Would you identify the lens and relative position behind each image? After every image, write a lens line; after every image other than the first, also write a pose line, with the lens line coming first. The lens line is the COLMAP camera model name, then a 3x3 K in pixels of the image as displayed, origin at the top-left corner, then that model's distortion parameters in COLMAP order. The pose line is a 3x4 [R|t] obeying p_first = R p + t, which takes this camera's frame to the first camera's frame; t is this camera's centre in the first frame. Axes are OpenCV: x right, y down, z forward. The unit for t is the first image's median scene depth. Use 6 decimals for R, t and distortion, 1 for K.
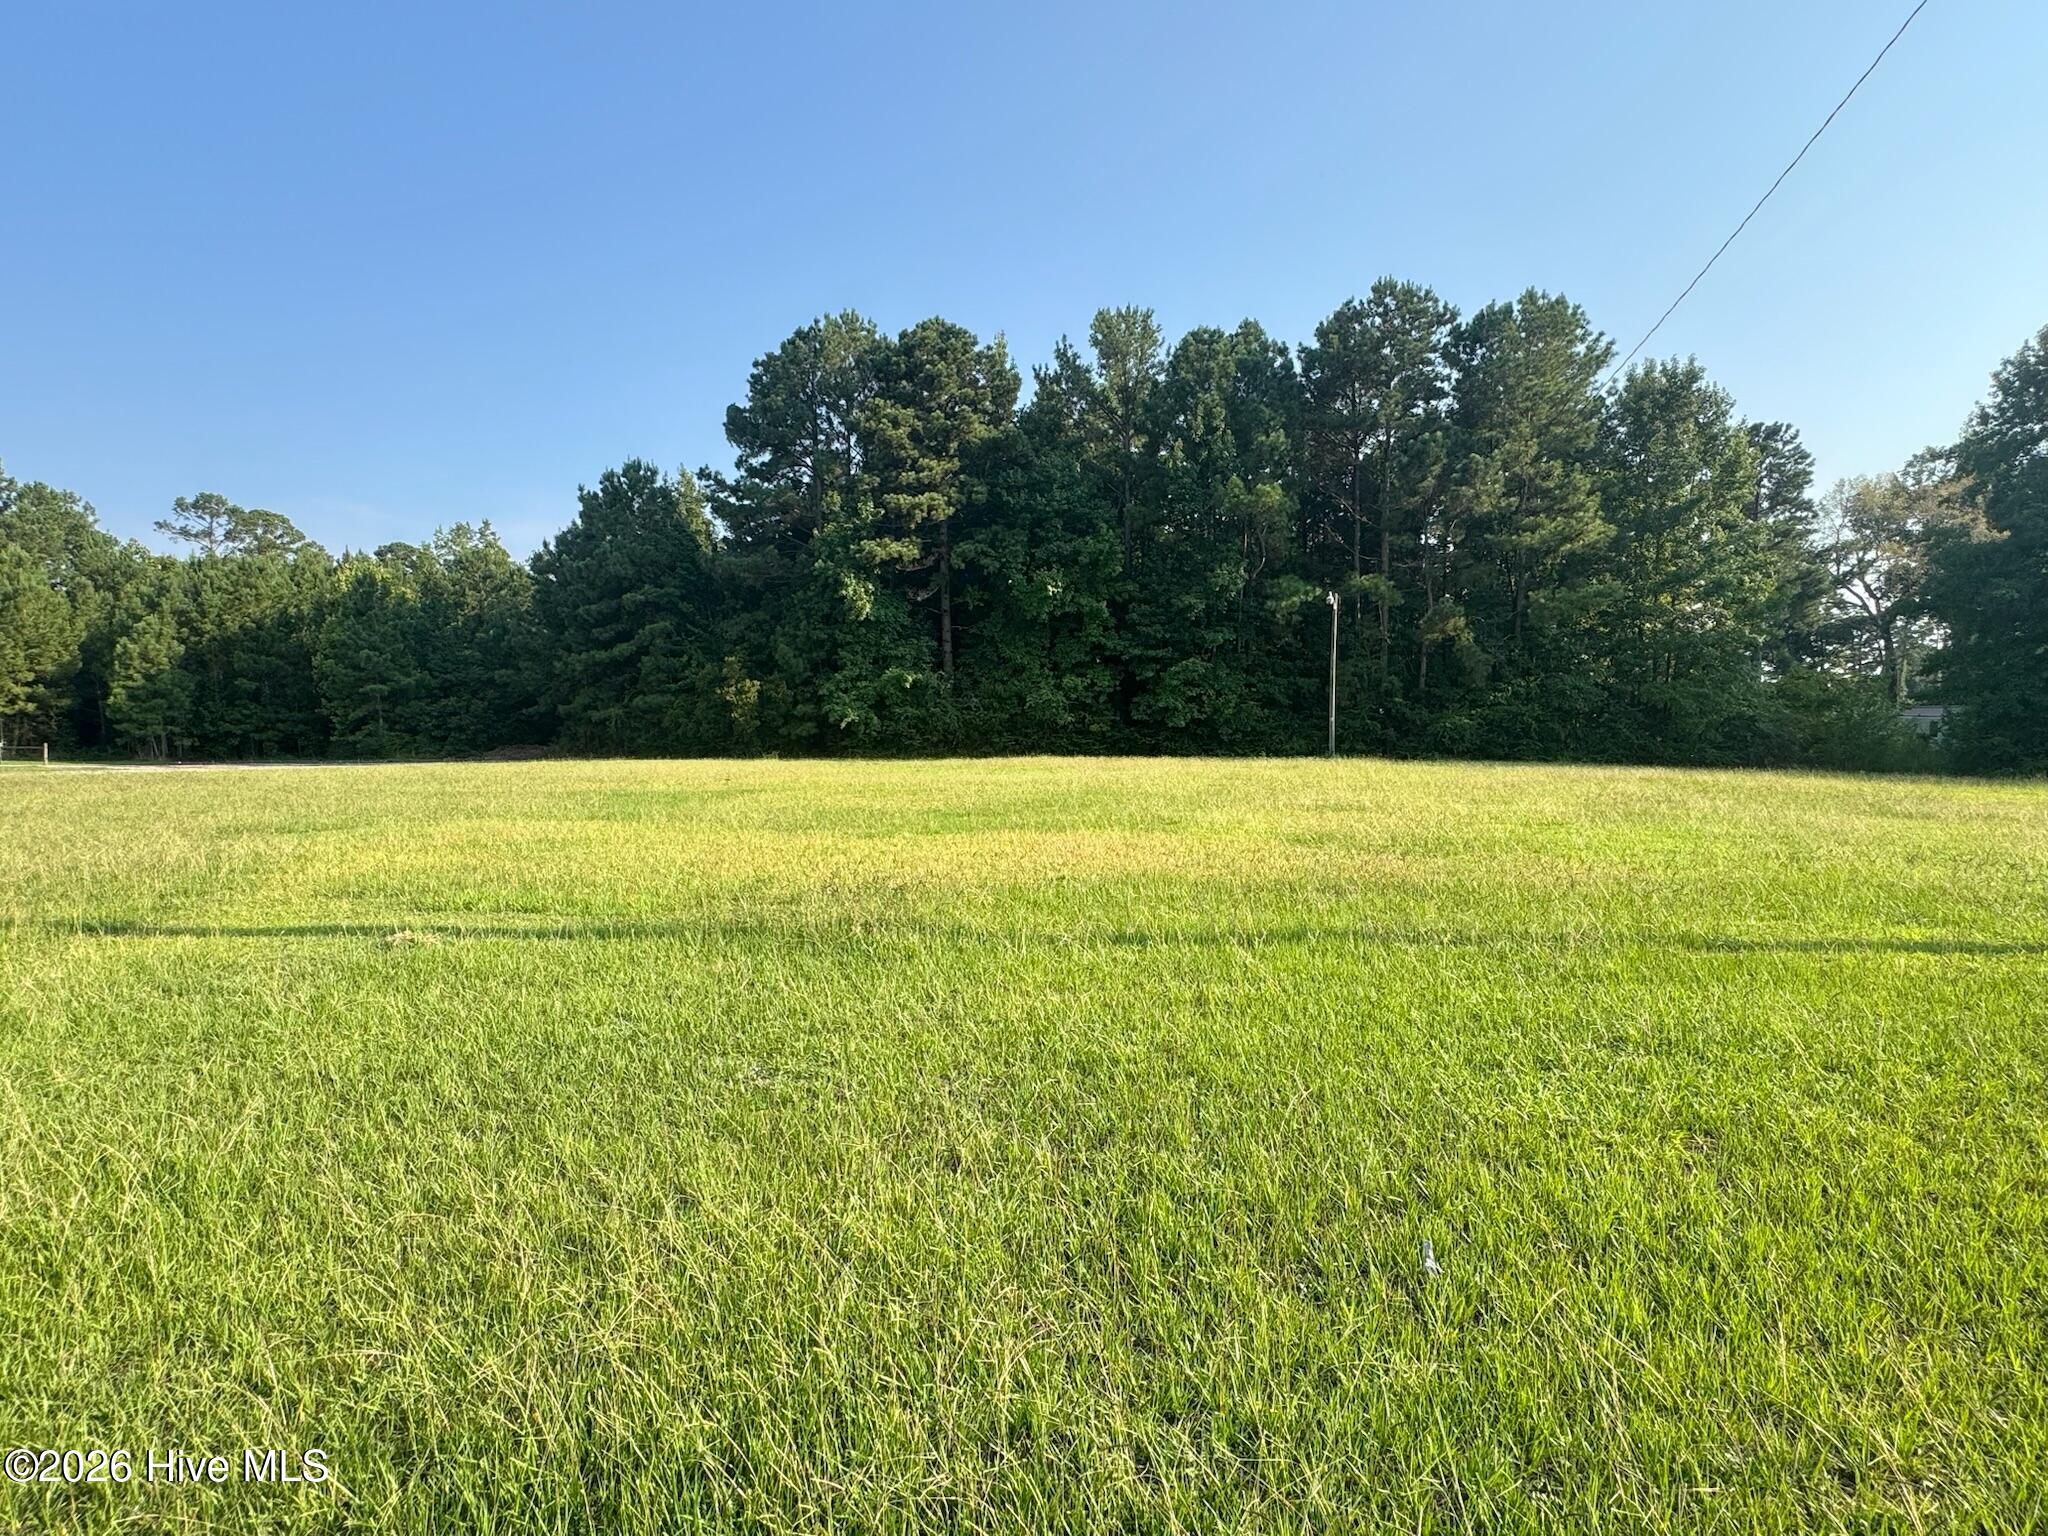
lens RADIAL K [[1067.3, 0, 1024.0], [0, 1067.3, 768.0], [0, 0, 1]] dist [0.001275, 0.000235]
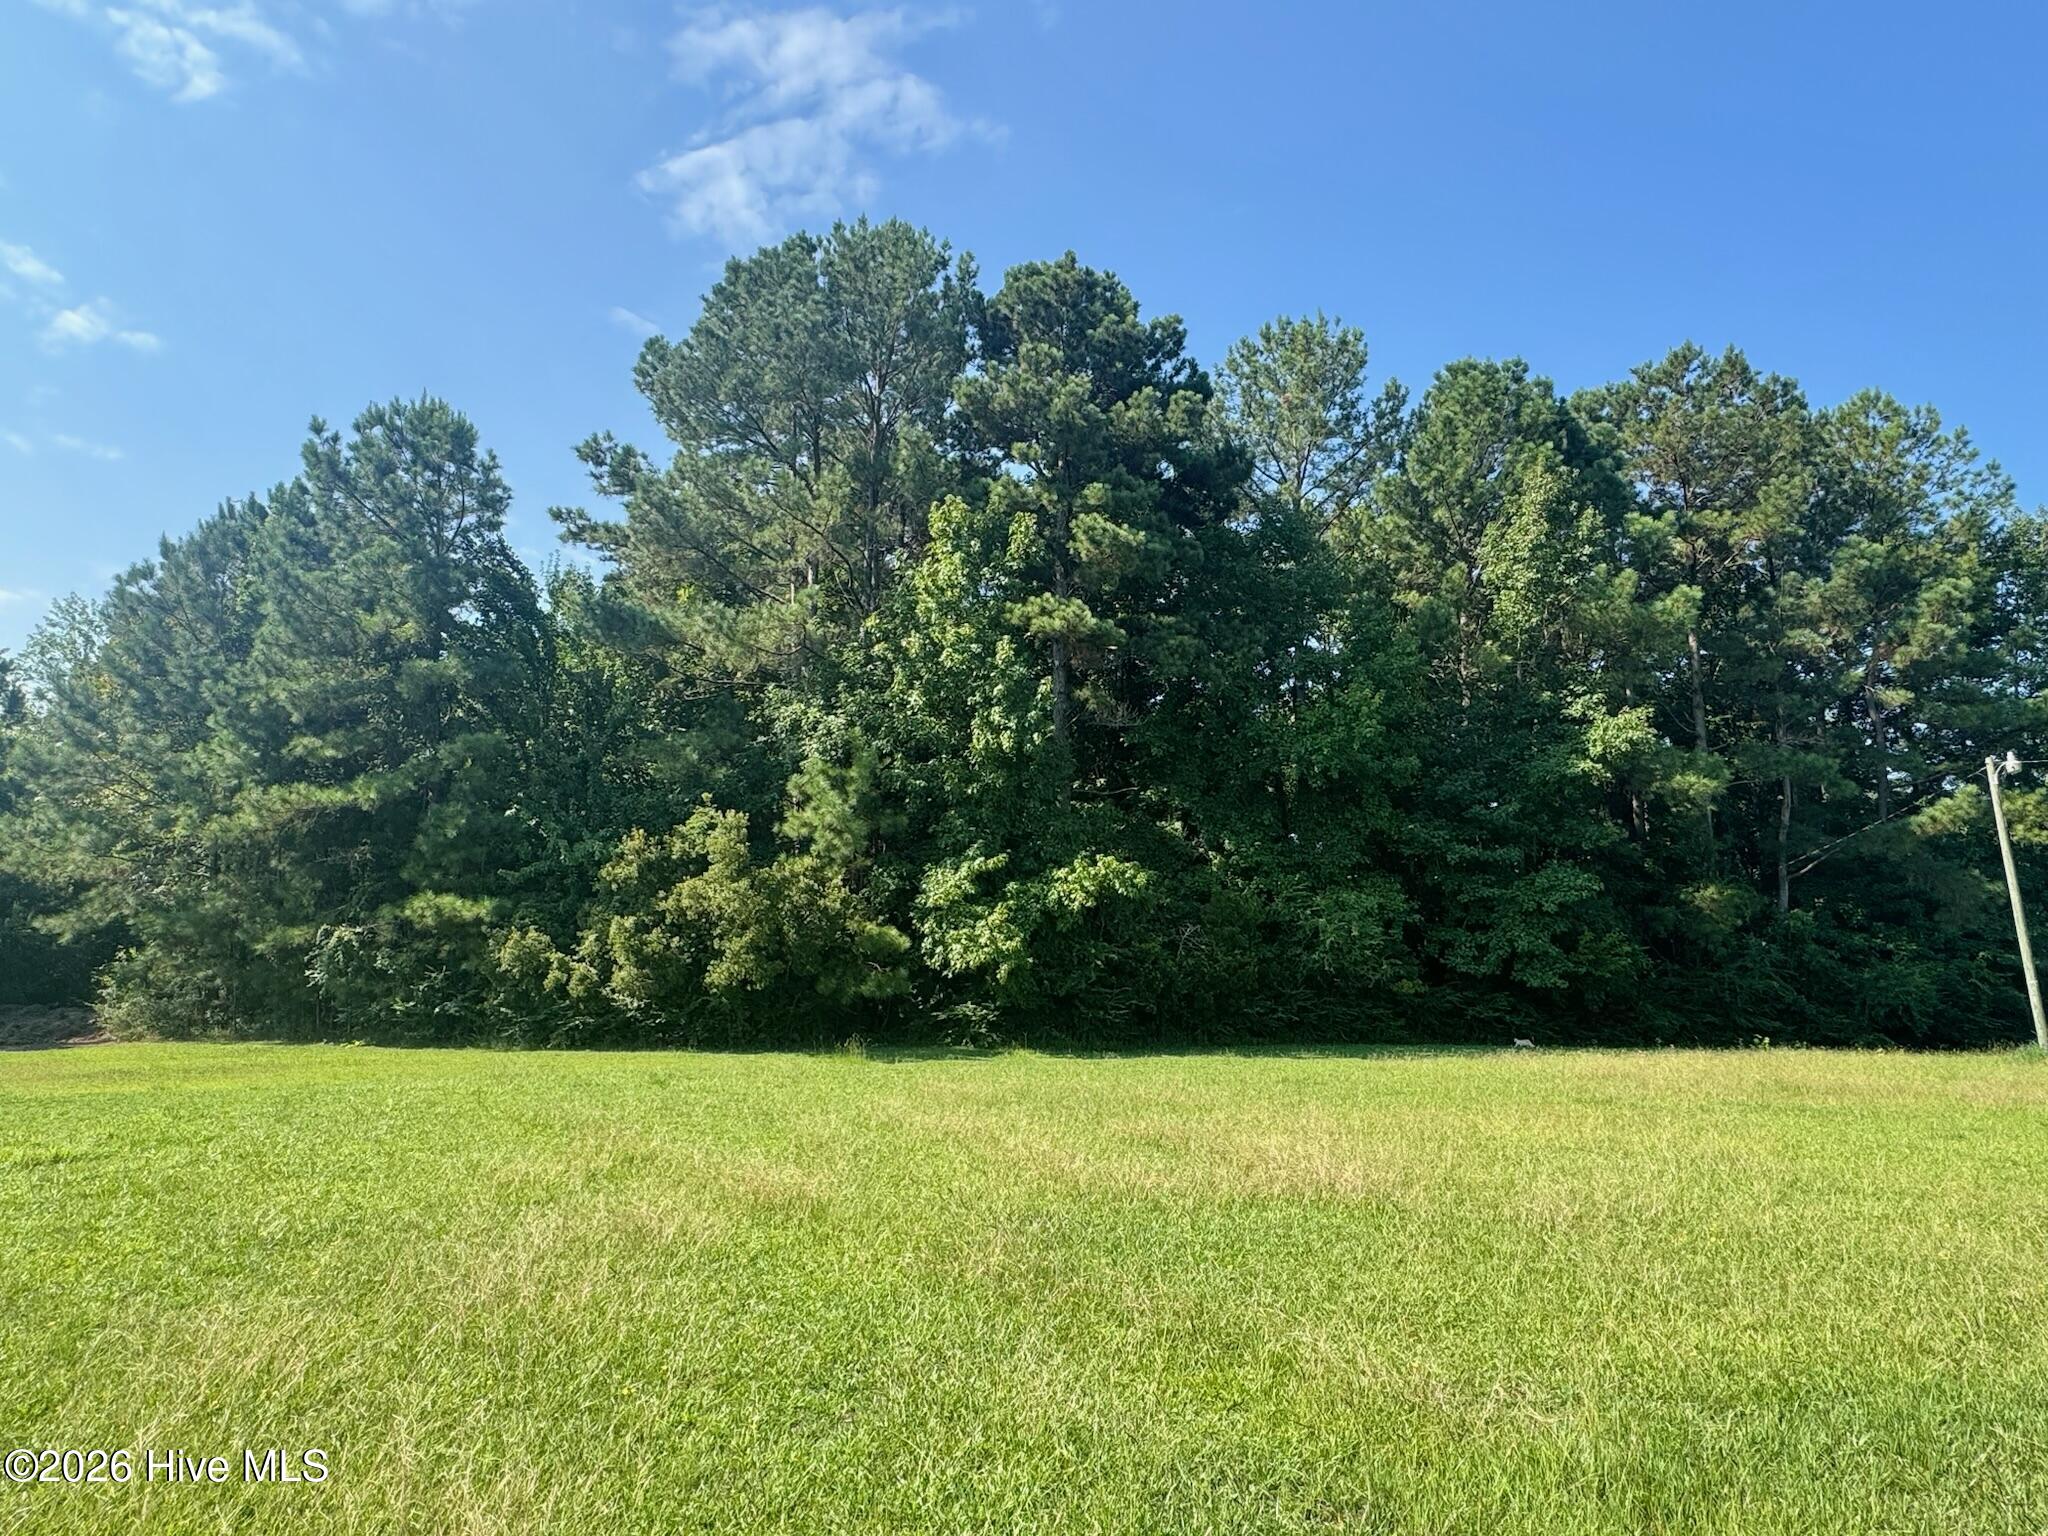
lens RADIAL K [[1205.5, 0, 1024.0], [0, 1205.5, 768.0], [0, 0, 1]] dist [0.000998, -0.000118]
pose [[0.924948, 0.076758, 0.372262, -0.317628], [-0.003679, 0.981159, -0.193167, -0.025617], [-0.380075, 0.177300, 0.907804, 0.456394]]
